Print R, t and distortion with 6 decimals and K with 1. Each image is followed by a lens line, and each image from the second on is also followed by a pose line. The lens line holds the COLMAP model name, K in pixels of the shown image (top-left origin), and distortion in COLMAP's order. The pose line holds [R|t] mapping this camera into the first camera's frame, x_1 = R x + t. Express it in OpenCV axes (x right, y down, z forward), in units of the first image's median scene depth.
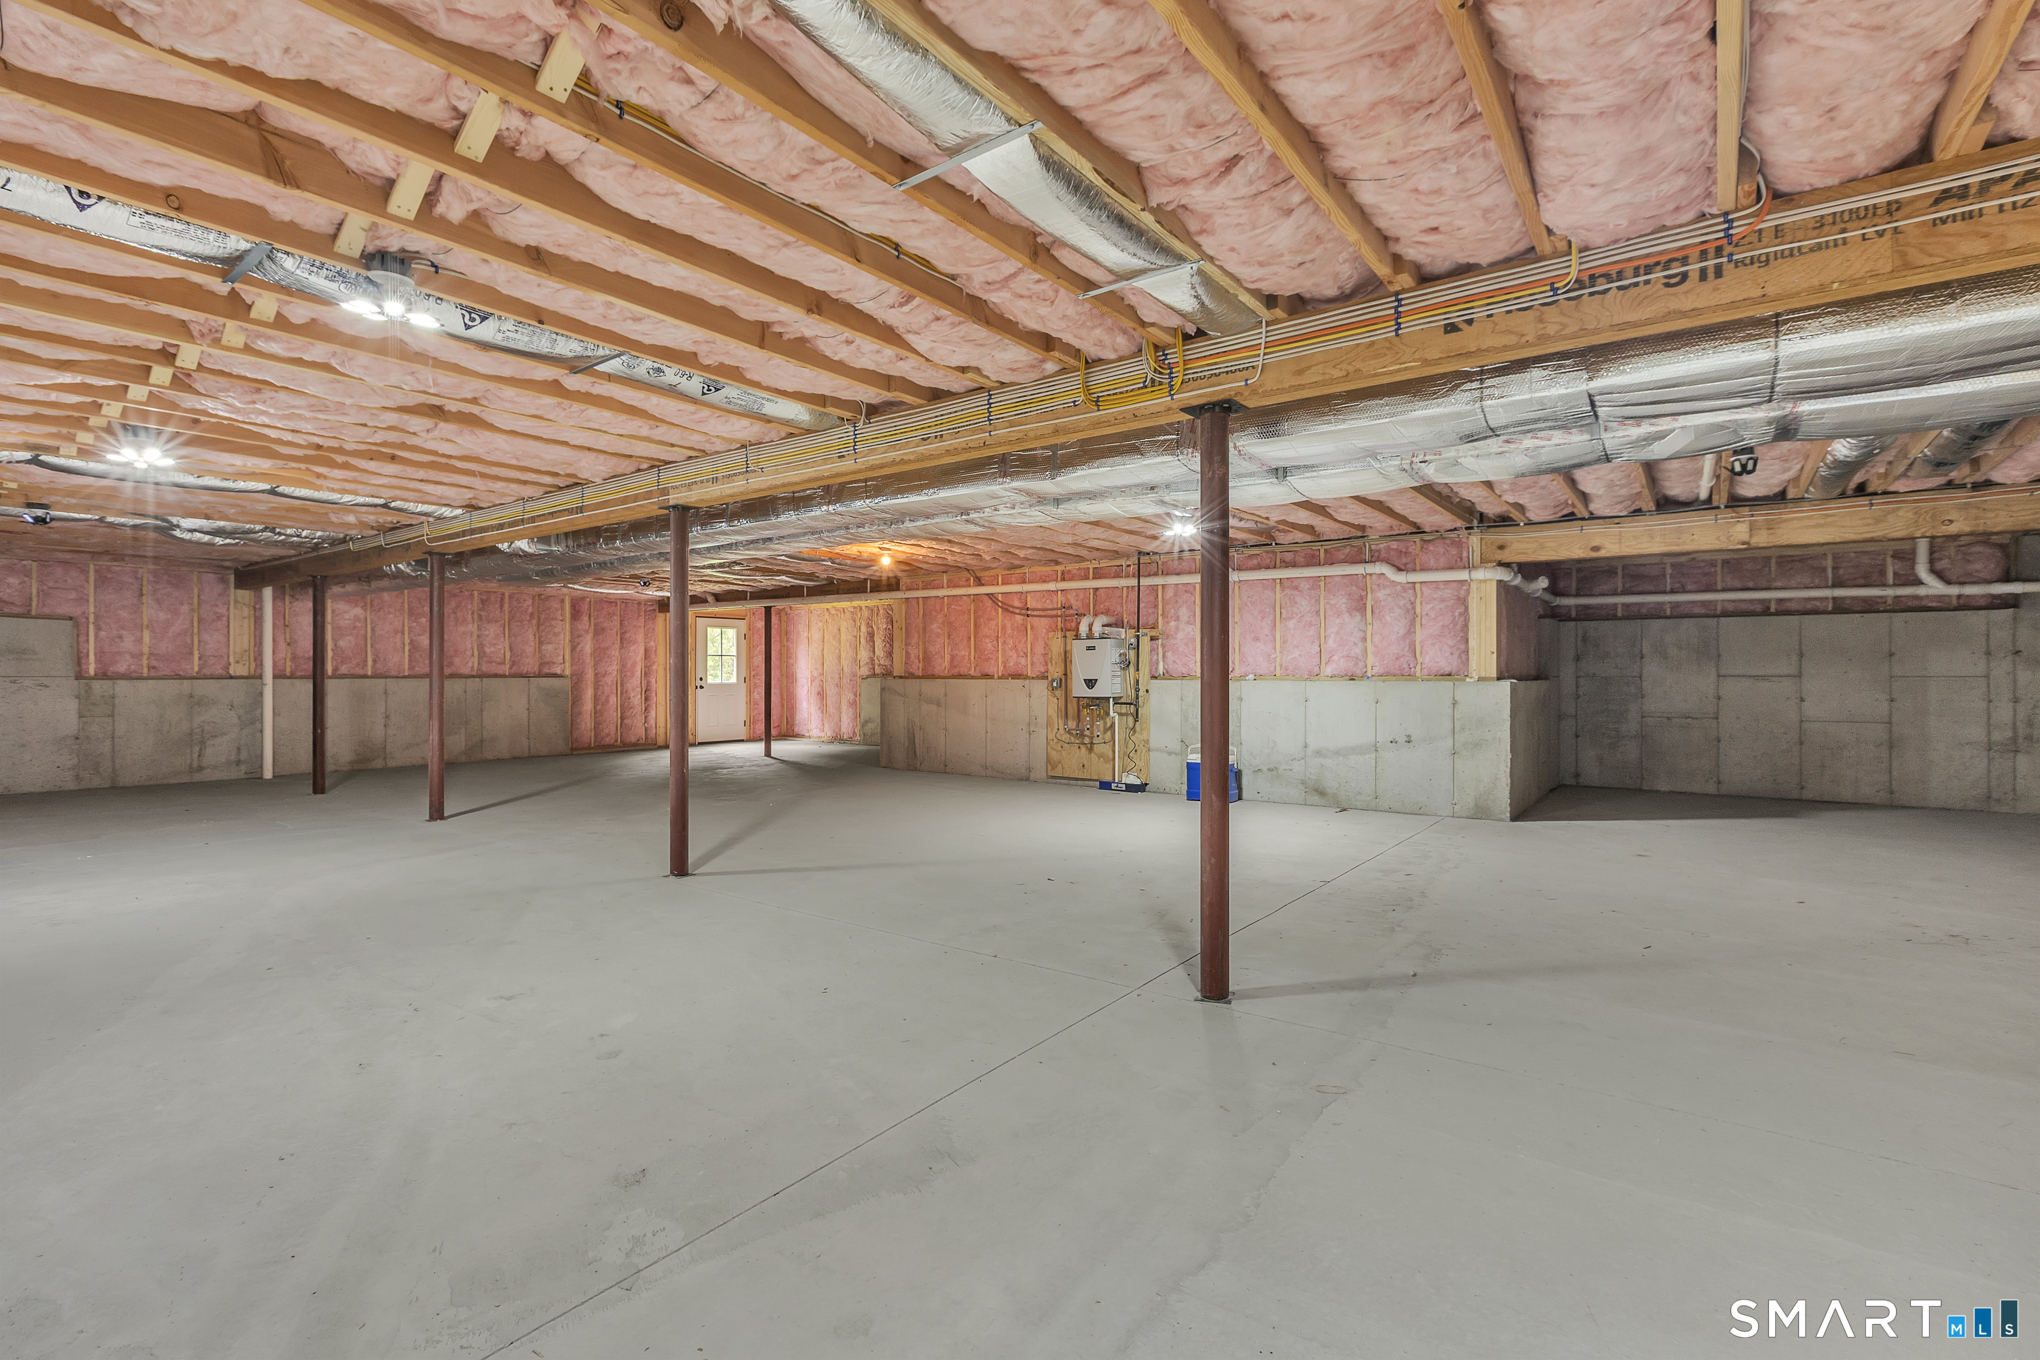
lens RADIAL K [[922.3, 0, 1018.1], [0, 922.3, 672.6], [0, 0, 1]] dist [-0.004741, -0.000076]
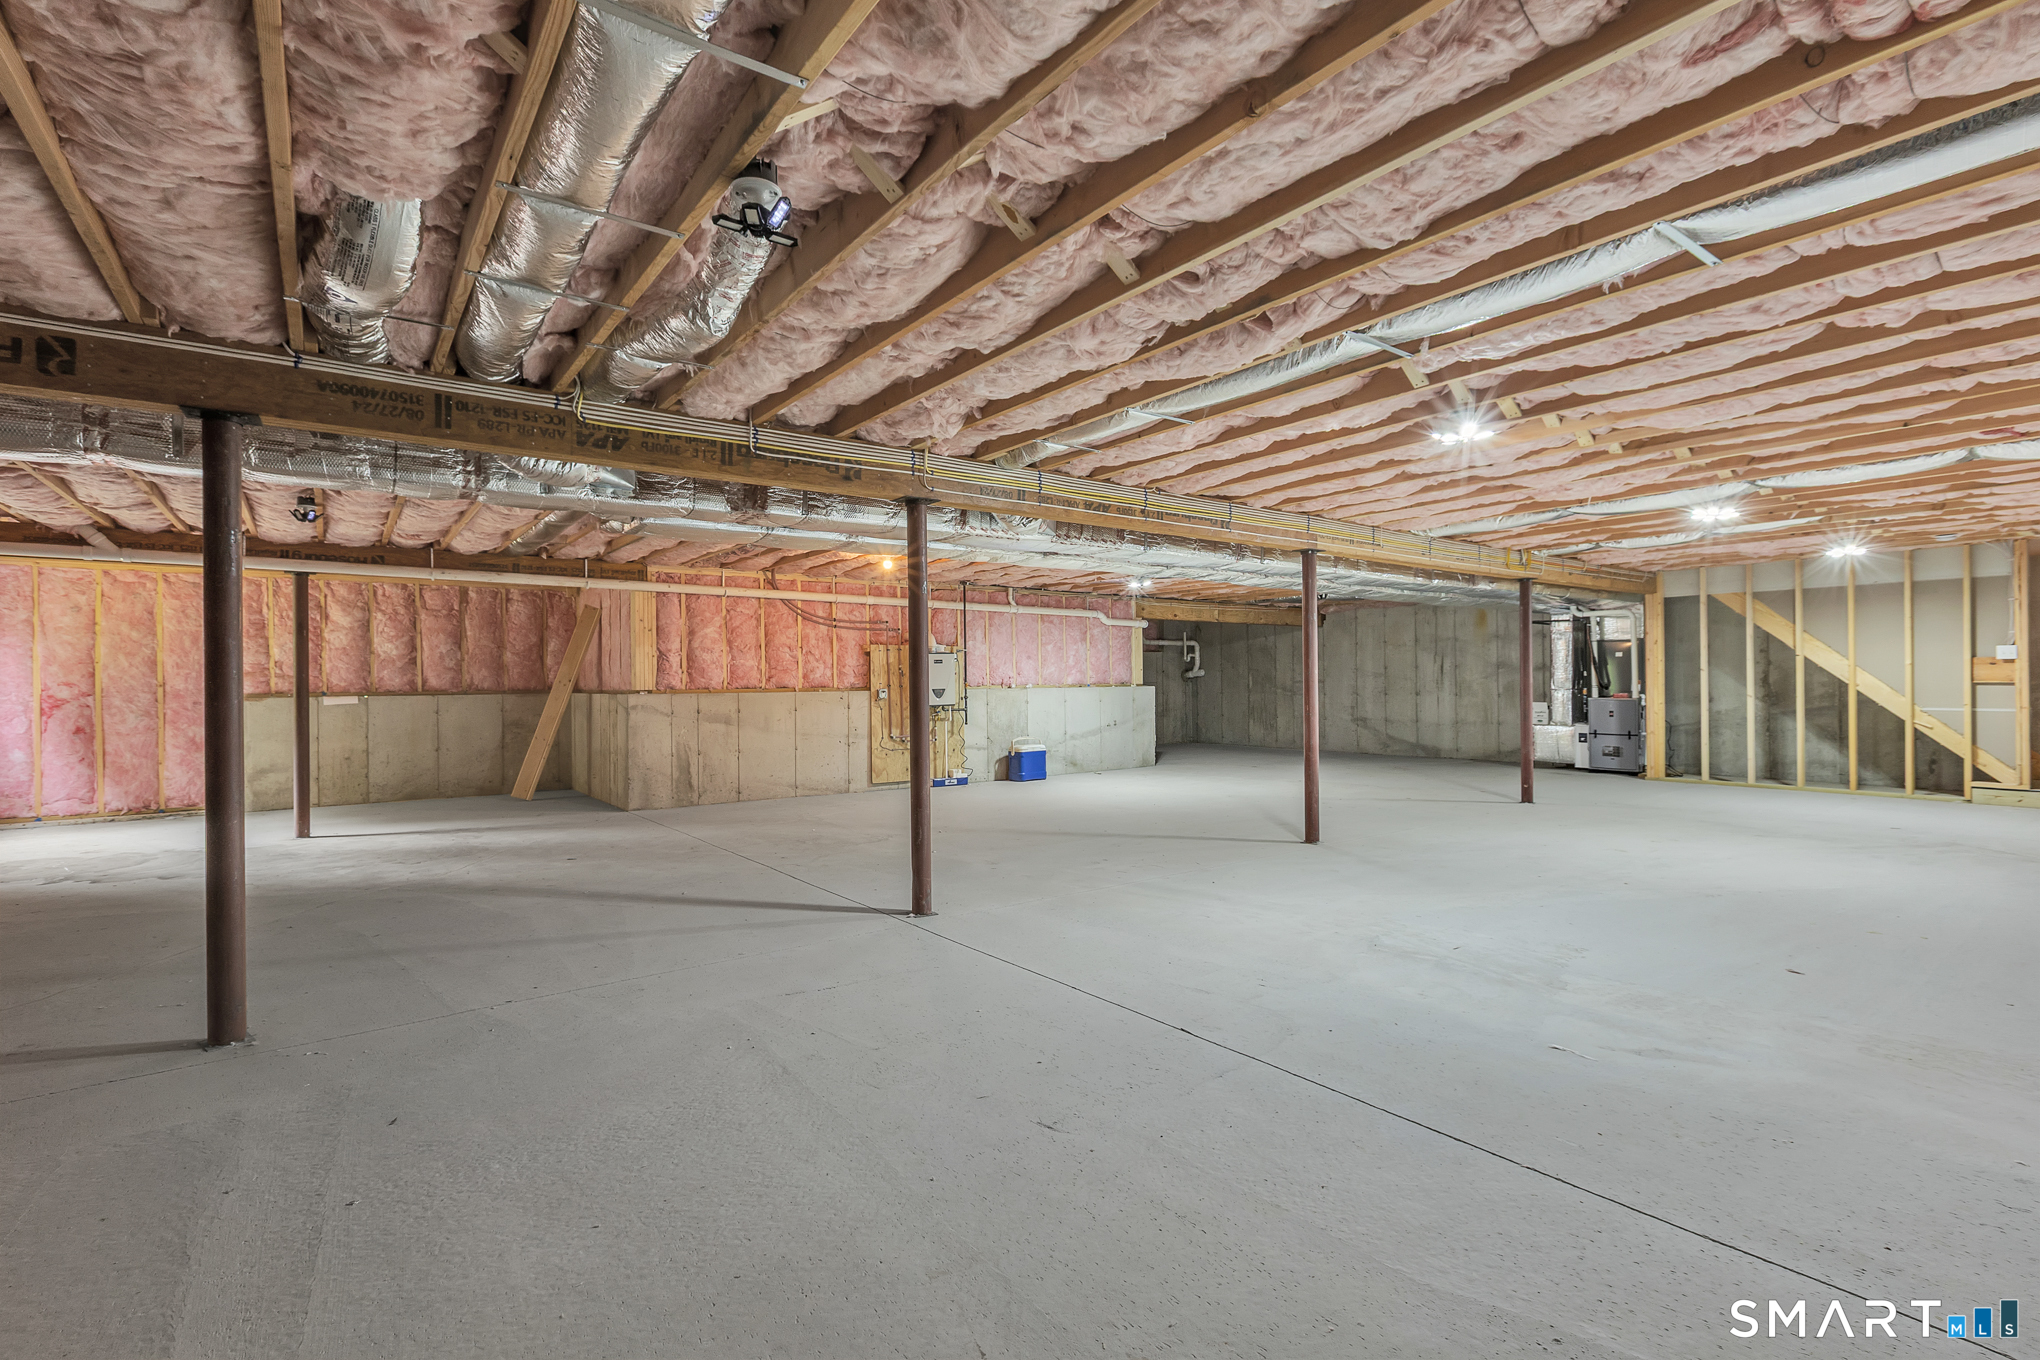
lens RADIAL K [[922.3, 0, 1017.8], [0, 922.3, 680.6], [0, 0, 1]] dist [-0.004741, -0.000076]
pose [[0.282314, -0.002183, 0.959319, -0.979360], [0.007640, 0.999971, 0.000027, -0.002711], [-0.959292, 0.007322, 0.282323, 0.596482]]
